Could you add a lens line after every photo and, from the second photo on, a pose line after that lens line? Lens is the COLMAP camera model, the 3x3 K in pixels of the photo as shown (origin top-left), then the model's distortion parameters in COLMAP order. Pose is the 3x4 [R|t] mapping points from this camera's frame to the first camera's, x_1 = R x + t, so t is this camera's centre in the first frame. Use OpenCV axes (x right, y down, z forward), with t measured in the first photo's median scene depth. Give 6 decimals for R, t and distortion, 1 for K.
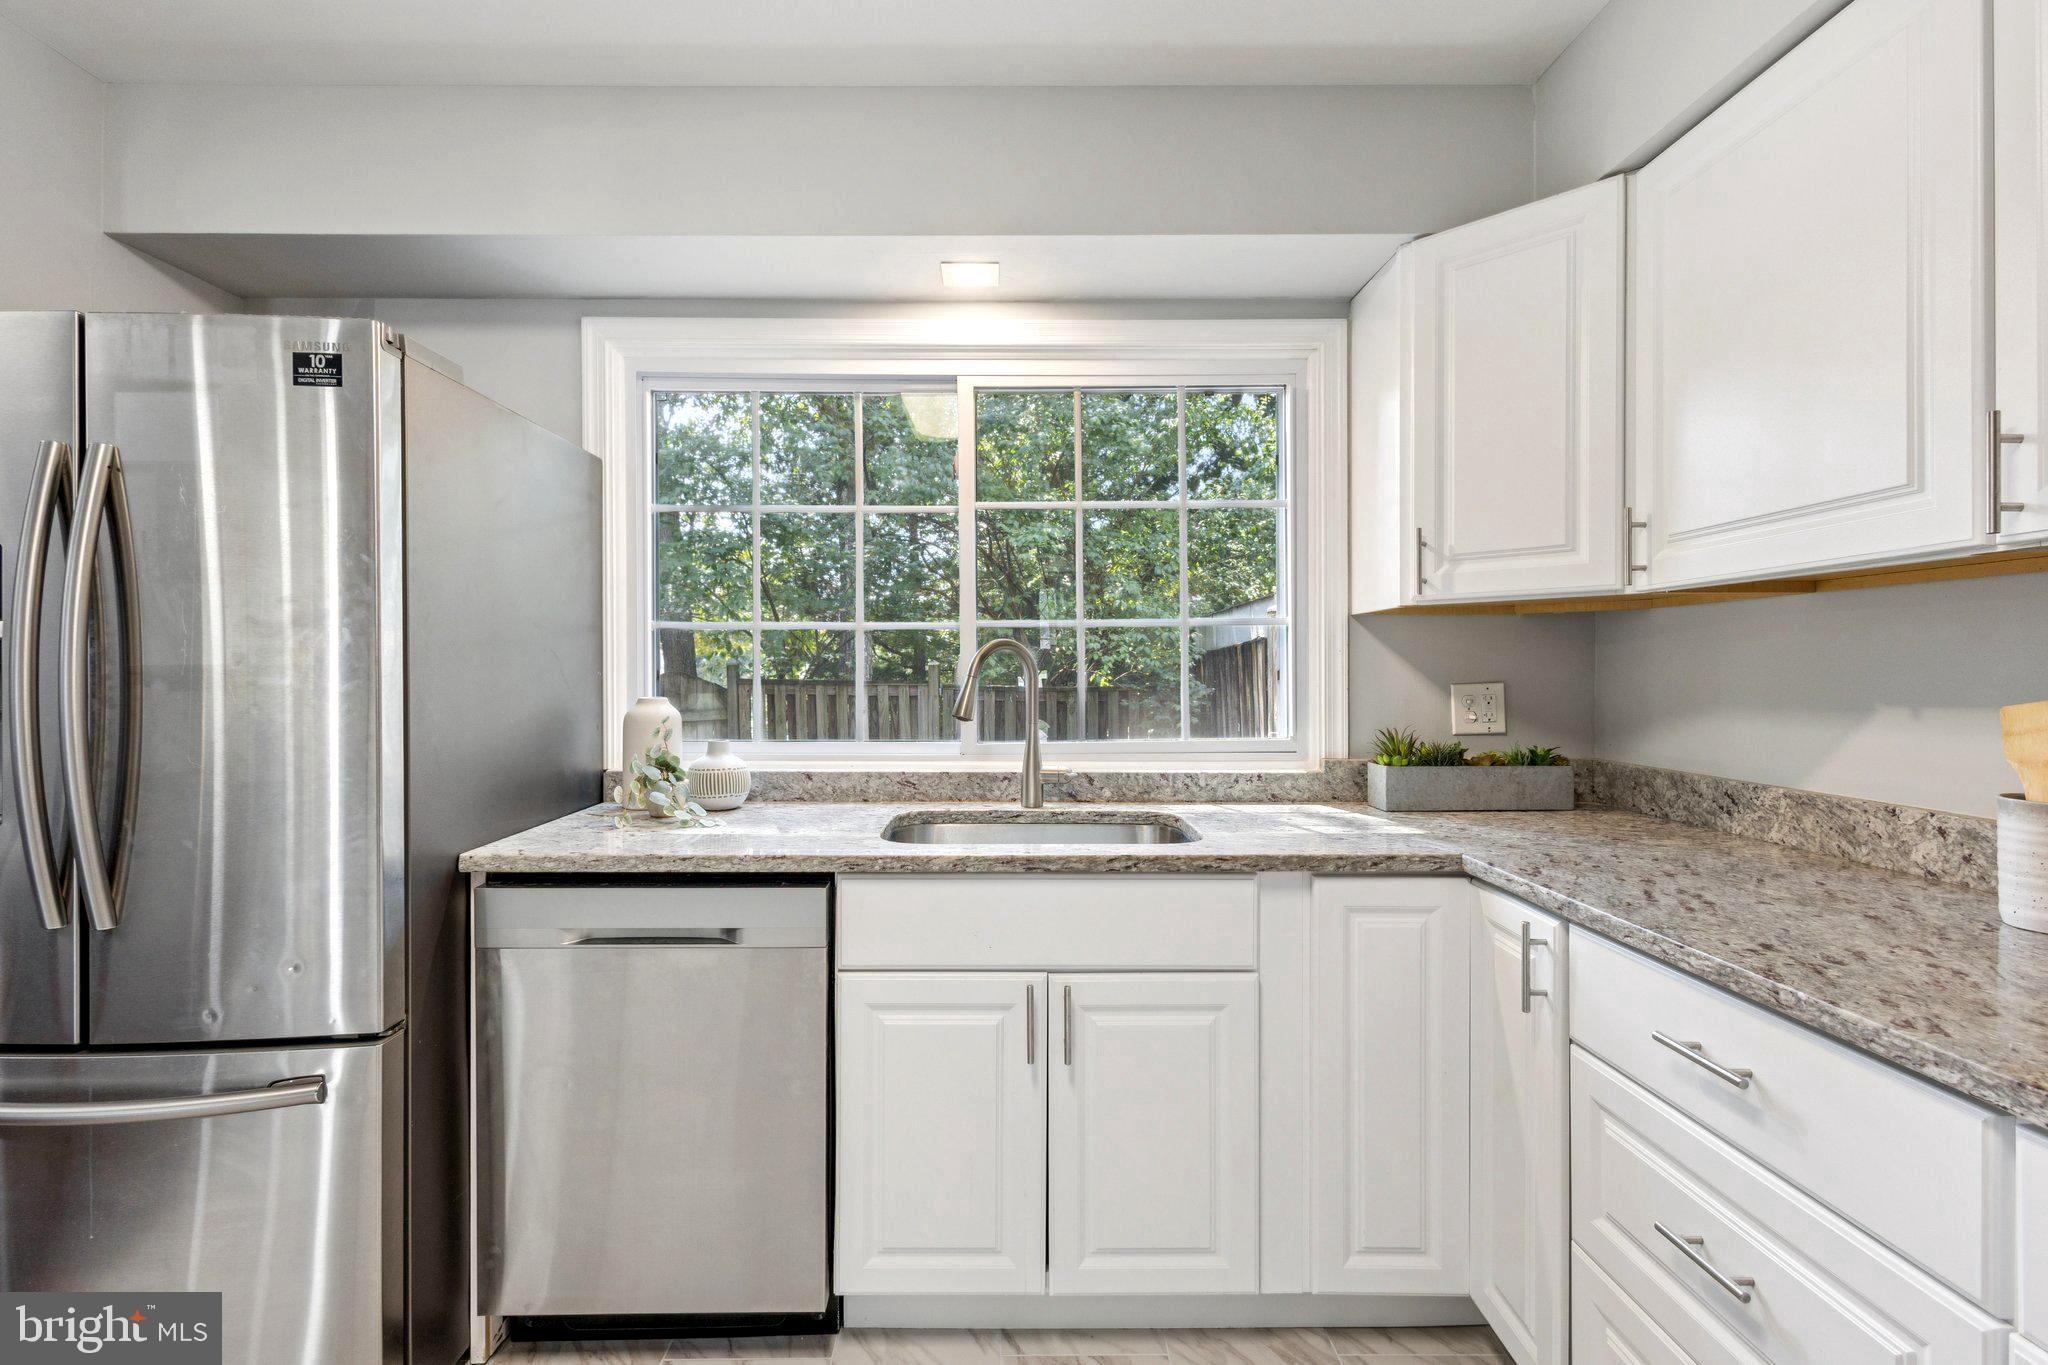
lens RADIAL K [[951.5, 0, 1024.0], [0, 951.5, 682.5], [0, 0, 1]] dist [0.029037, -0.010707]
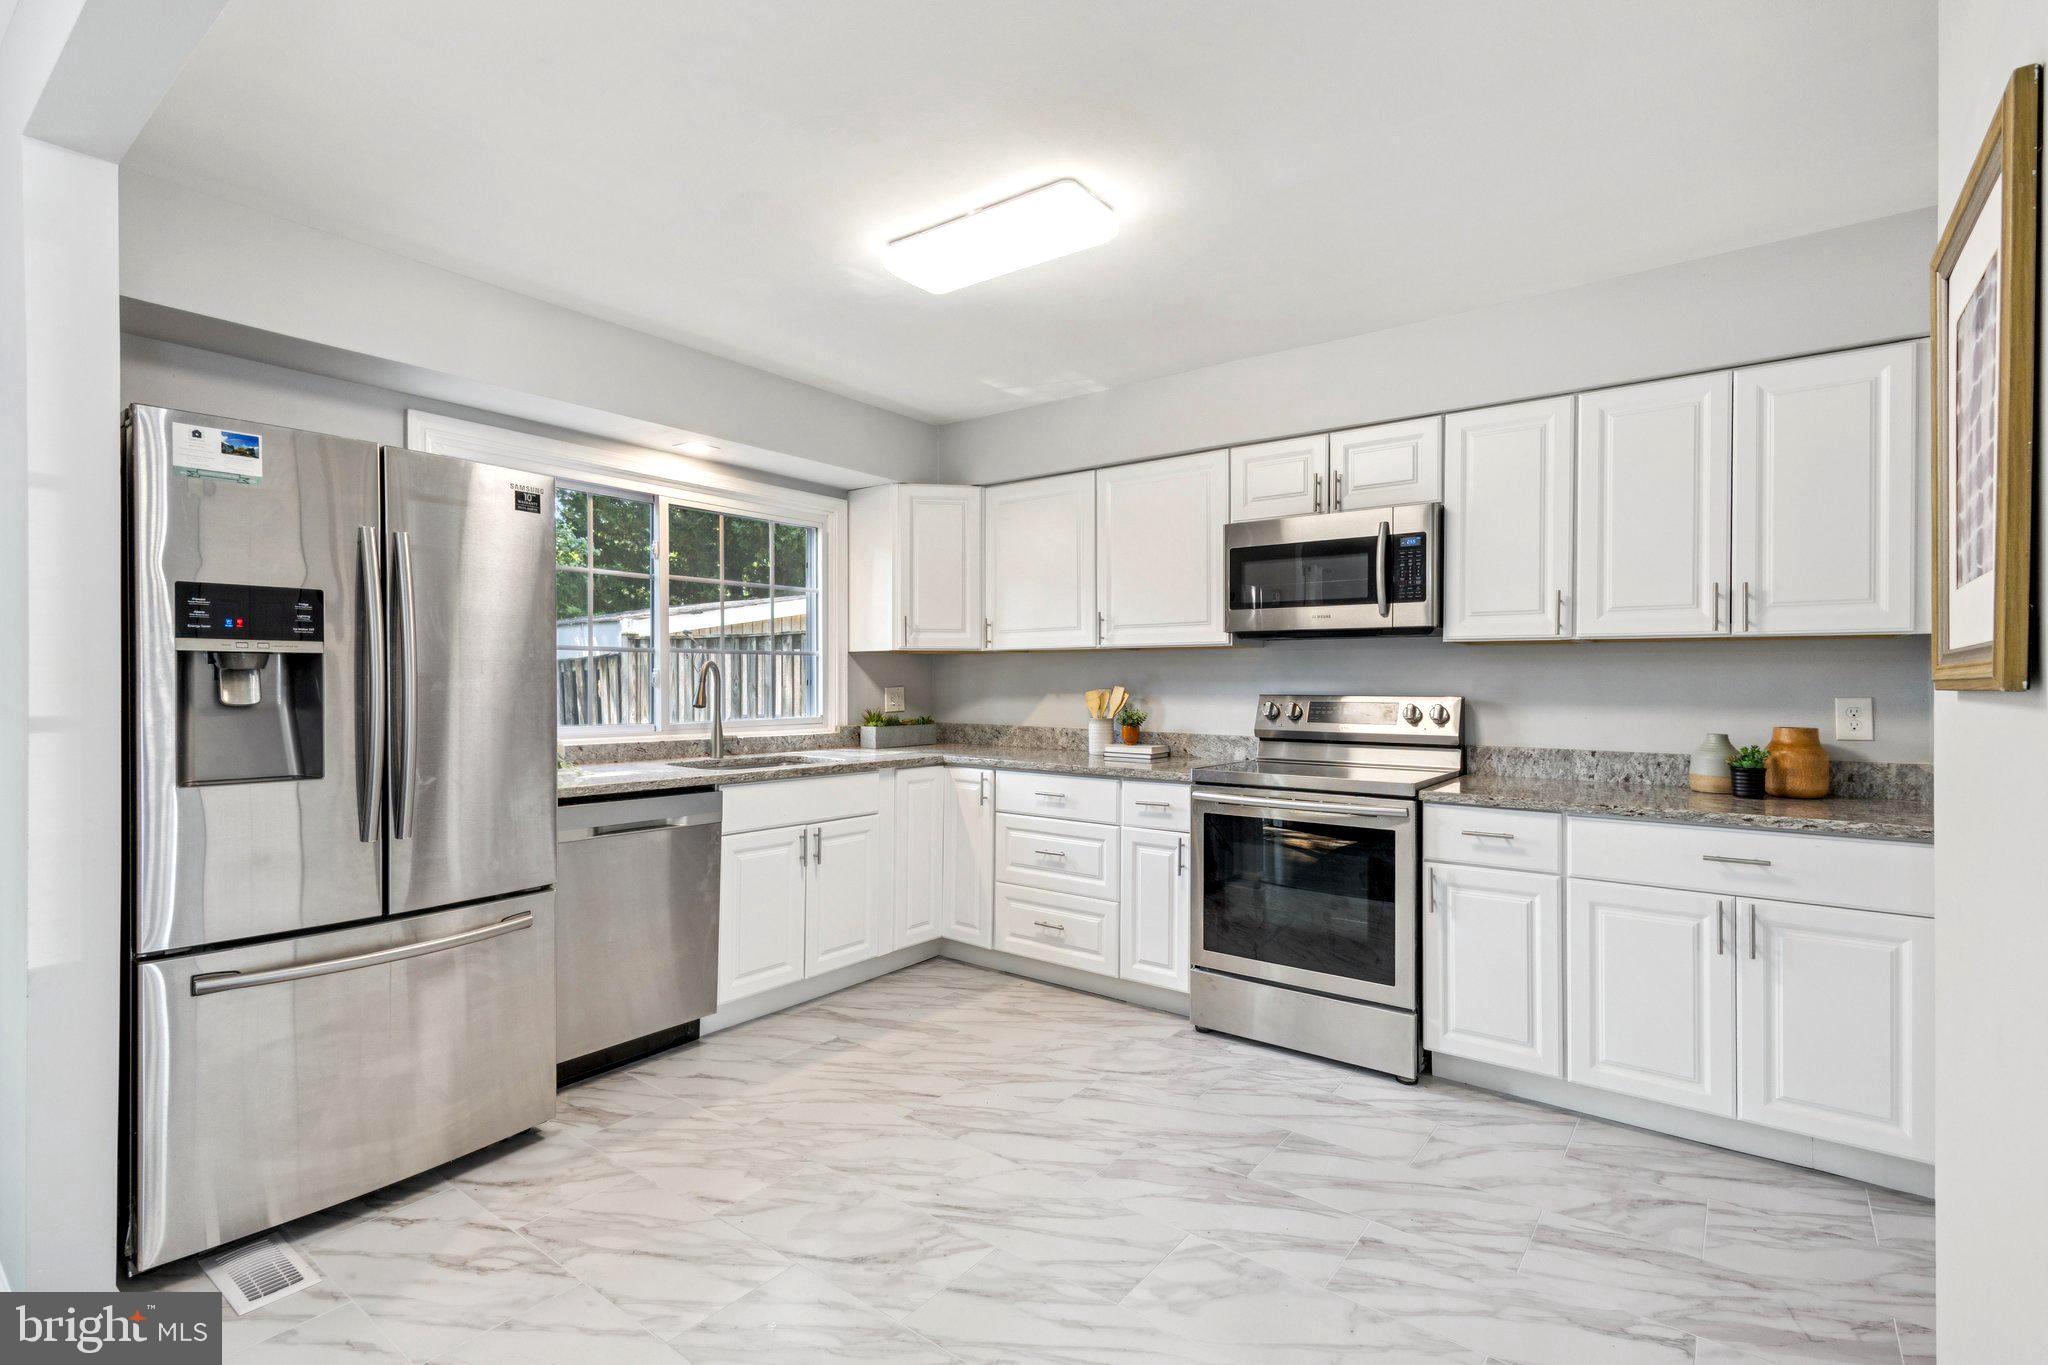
lens RADIAL K [[952.1, 0, 1026.0], [0, 952.1, 688.3], [0, 0, 1]] dist [0.010542, -0.000615]
pose [[0.609282, -0.000677, 0.792954, -1.277114], [0.004337, 0.999988, -0.002479, 0.013648], [-0.792942, 0.004949, 0.609277, -0.617850]]
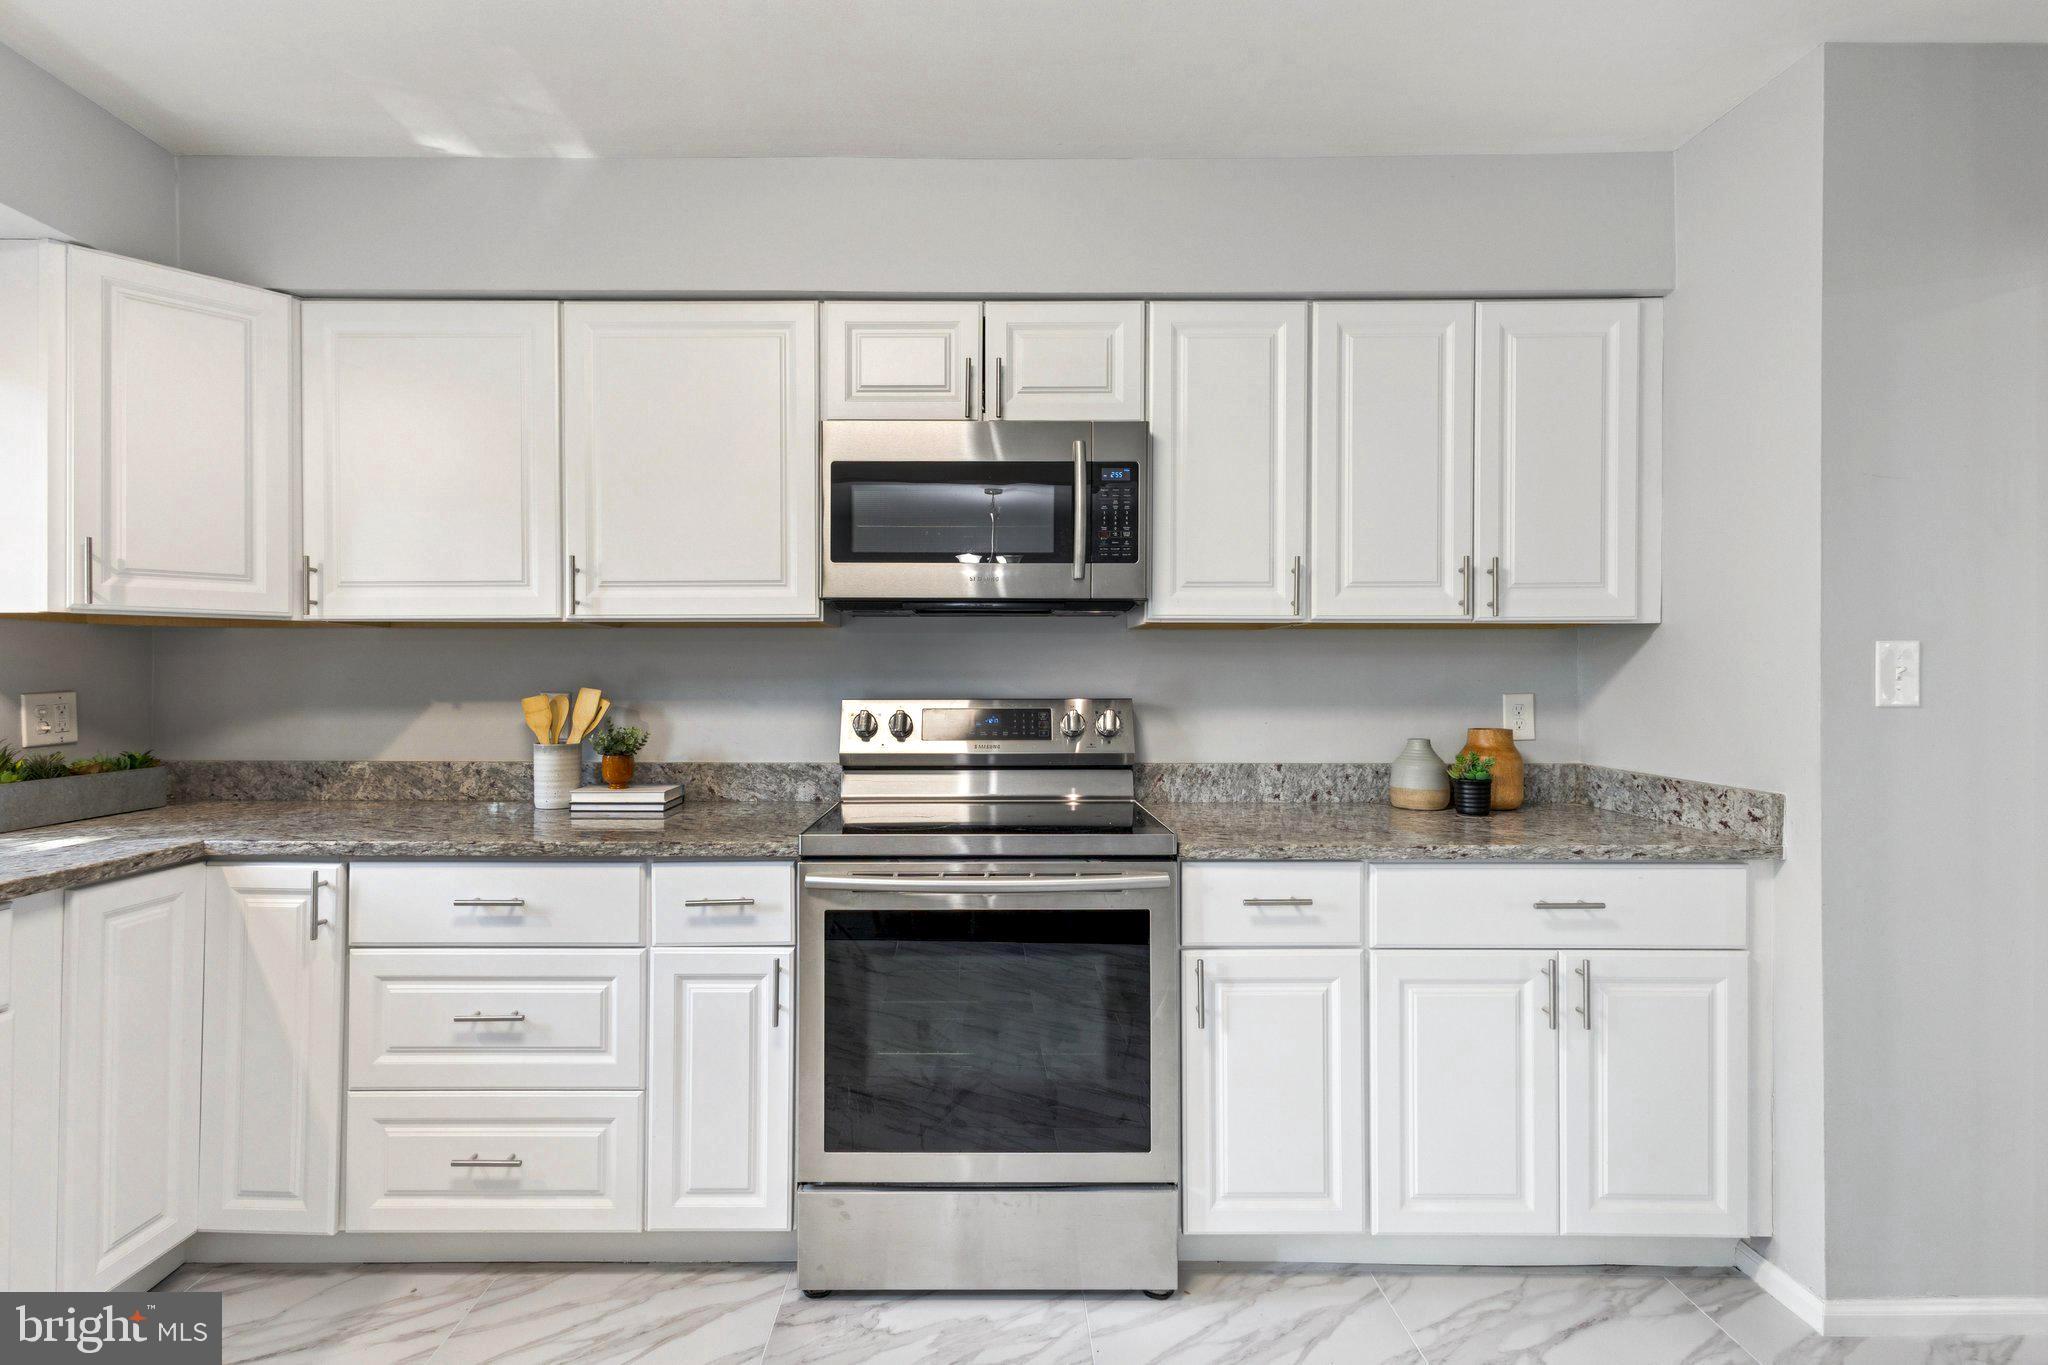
lens RADIAL K [[982.2, 0, 1001.9], [0, 982.2, 670.5], [0, 0, 1]] dist [0.009134, 0.000453]
pose [[0.005473, 0.008544, 0.999949, -0.681151], [0.012255, 0.999888, -0.008610, -0.001276], [-0.999910, 0.012301, 0.005367, 0.040157]]
